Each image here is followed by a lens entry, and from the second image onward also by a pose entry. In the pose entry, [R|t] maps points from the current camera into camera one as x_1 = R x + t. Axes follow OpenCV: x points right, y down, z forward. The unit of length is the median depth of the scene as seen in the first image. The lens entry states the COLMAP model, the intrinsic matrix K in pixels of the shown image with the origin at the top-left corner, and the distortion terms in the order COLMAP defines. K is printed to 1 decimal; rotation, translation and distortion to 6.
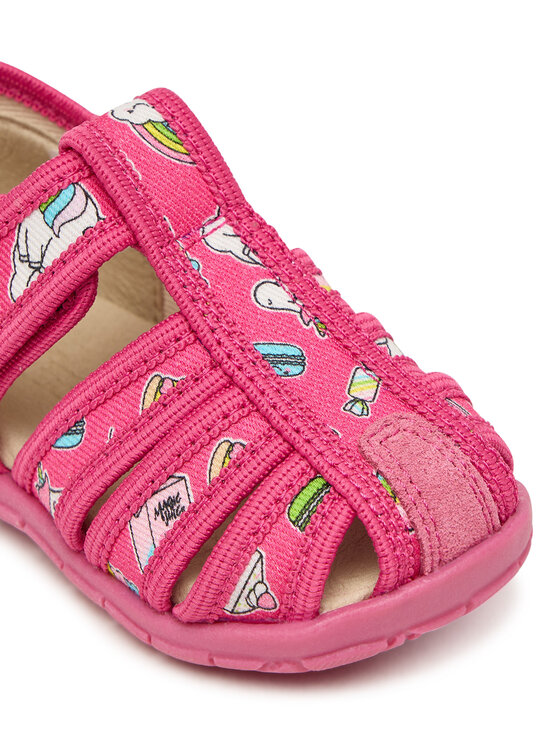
lens RADIAL K [[2047.2, 0, 278.0], [0, 2047.2, 372.5], [0, 0, 1]] dist [-0.136779, 0.000000]
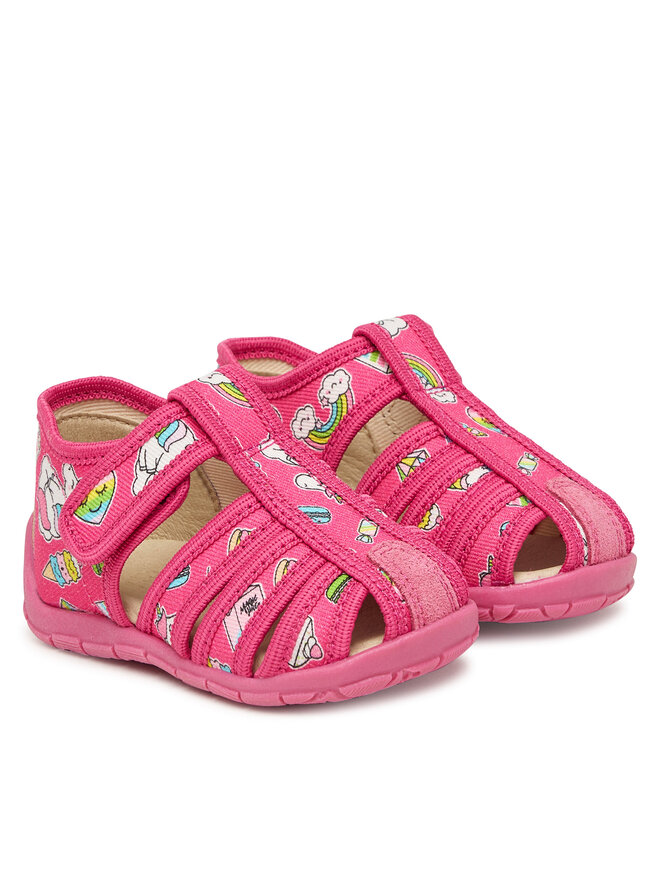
lens RADIAL K [[2629.4, 0, 335.6], [0, 2629.4, 438.9], [0, 0, 1]] dist [0.835322, 0.000000]
pose [[0.997826, -0.042965, 0.049982, -0.082376], [0.054298, 0.965721, -0.253839, 0.456085], [-0.037363, 0.256001, 0.965954, -0.989771]]
